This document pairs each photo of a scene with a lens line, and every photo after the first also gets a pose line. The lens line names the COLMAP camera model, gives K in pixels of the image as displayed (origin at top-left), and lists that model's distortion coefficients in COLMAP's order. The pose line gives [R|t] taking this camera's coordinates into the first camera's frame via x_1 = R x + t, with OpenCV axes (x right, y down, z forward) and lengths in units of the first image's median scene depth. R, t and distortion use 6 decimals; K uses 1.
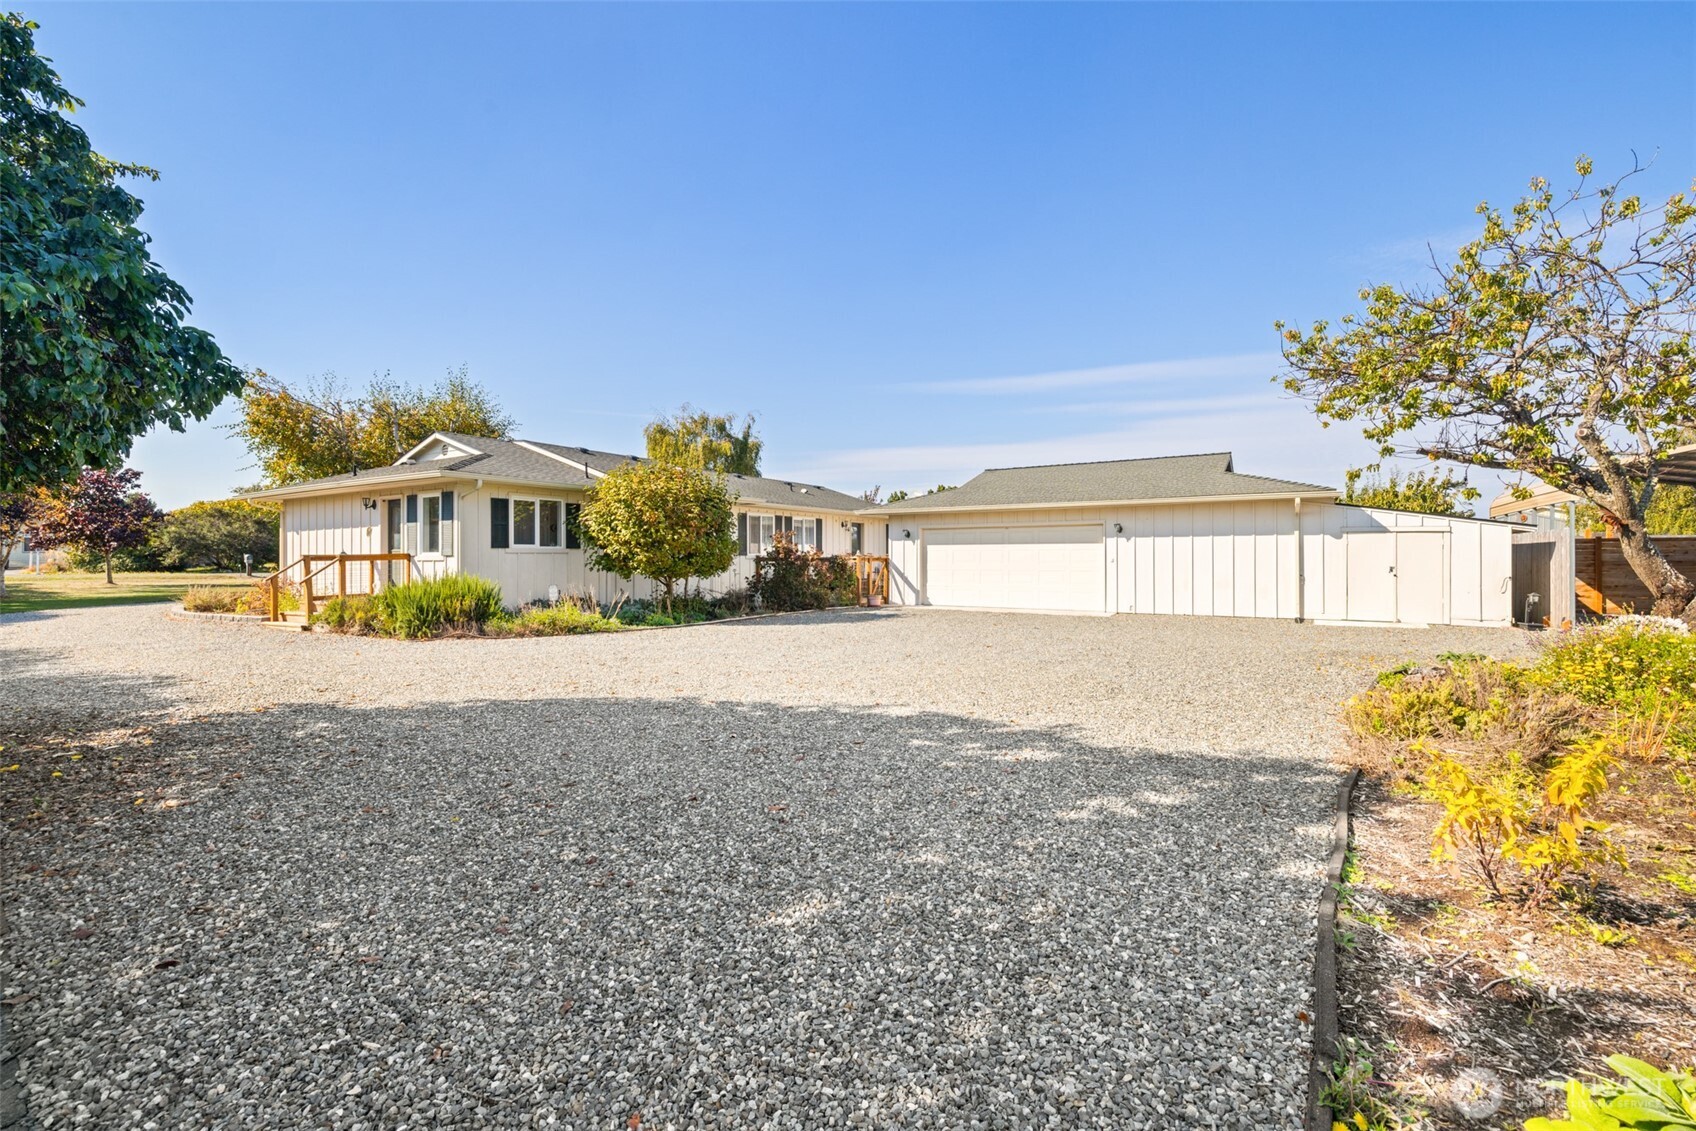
lens RADIAL K [[715.3, 0, 843.7], [0, 715.3, 560.7], [0, 0, 1]] dist [-0.004523, -0.000662]
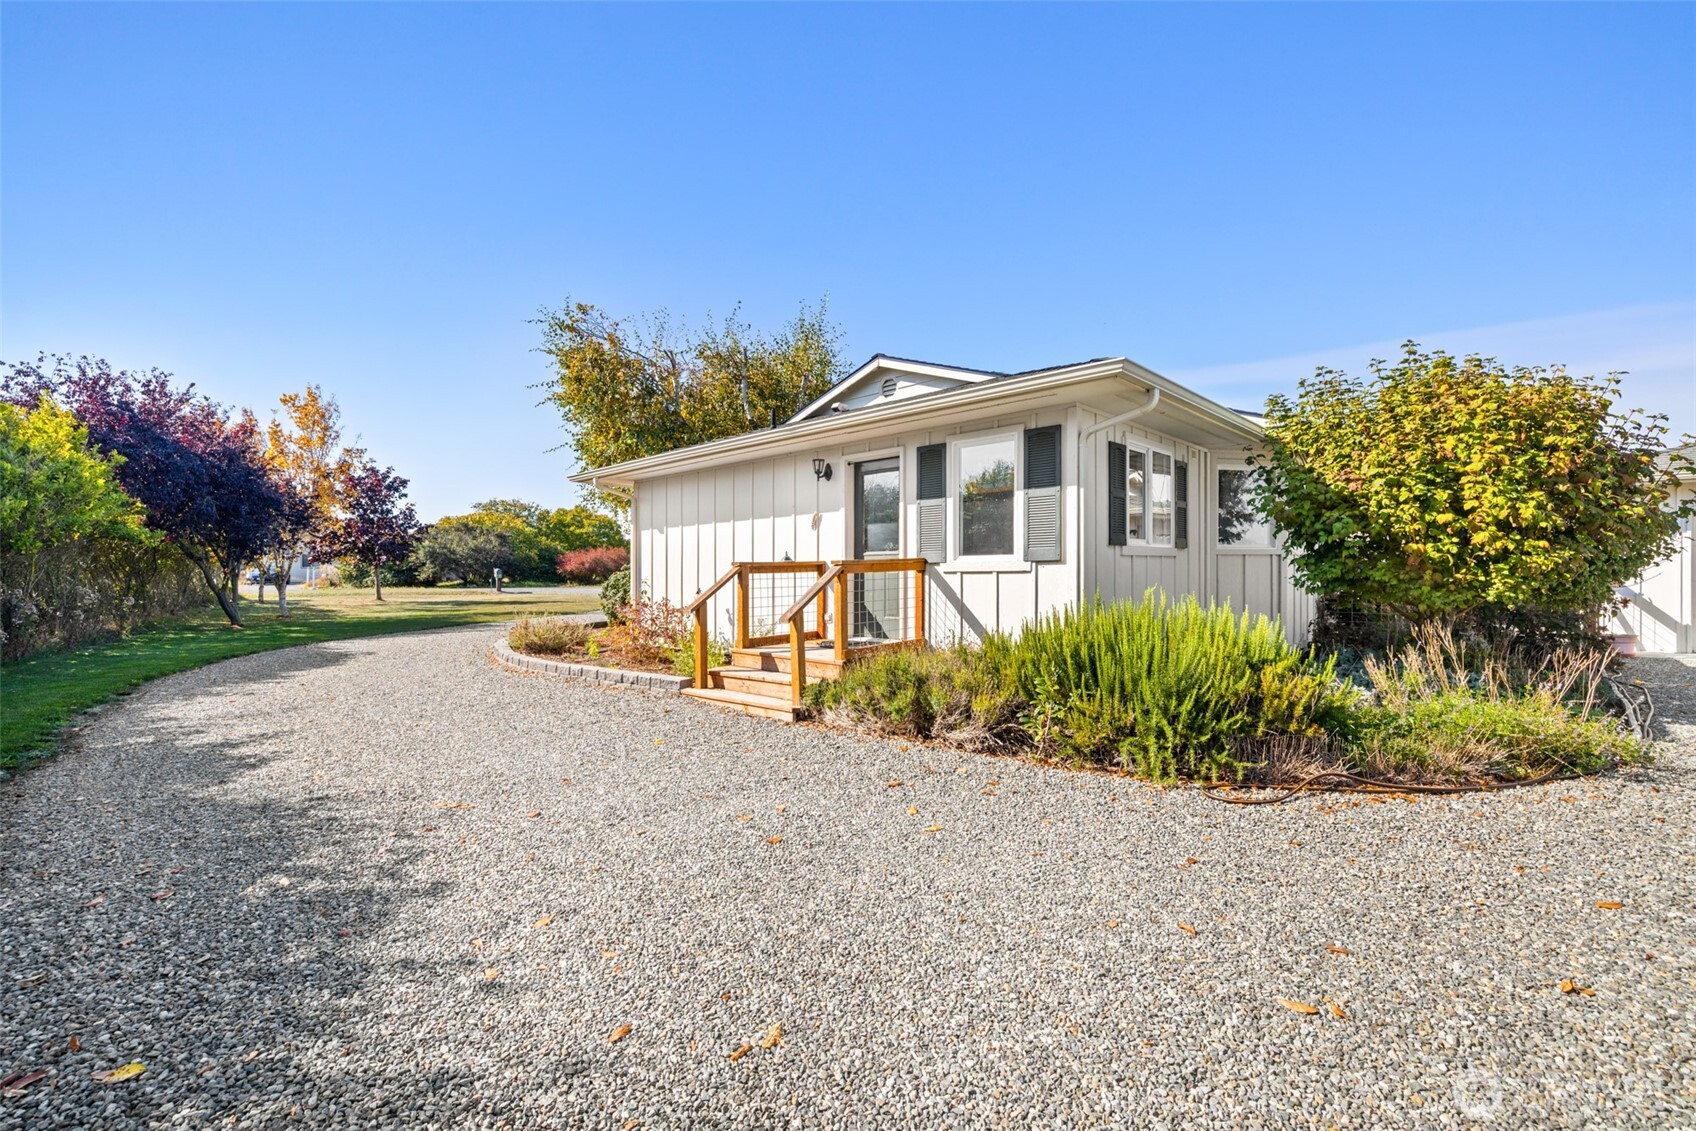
lens RADIAL K [[715.3, 0, 843.8], [0, 715.3, 568.6], [0, 0, 1]] dist [-0.004523, -0.000662]
pose [[0.978727, -0.005342, -0.205097, -0.246030], [0.003820, 0.999962, -0.007817, 0.000544], [0.205131, 0.006867, 0.978710, 0.210864]]
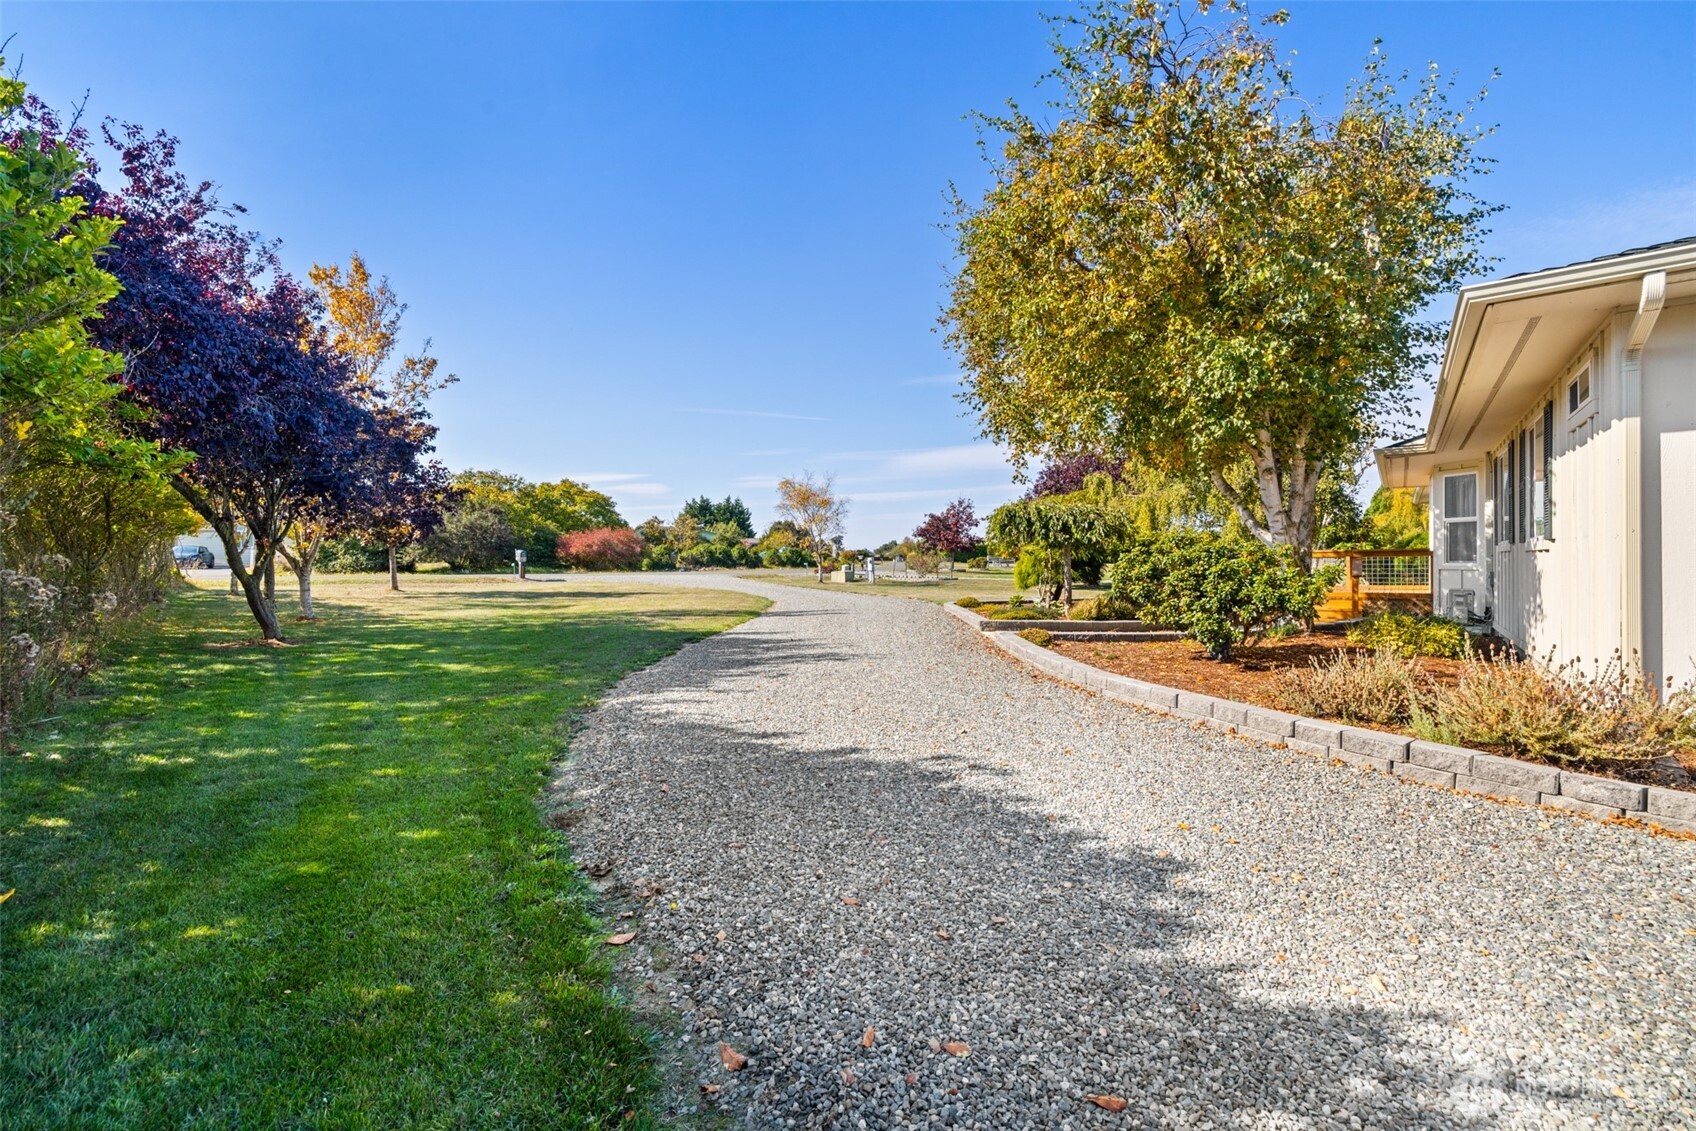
lens RADIAL K [[715.3, 0, 852.8], [0, 715.3, 568.3], [0, 0, 1]] dist [-0.004523, -0.000662]
pose [[0.994828, 0.005176, -0.101440, -0.534742], [-0.004290, 0.999951, 0.008951, 0.002835], [0.101482, -0.008470, 0.994801, 0.368544]]
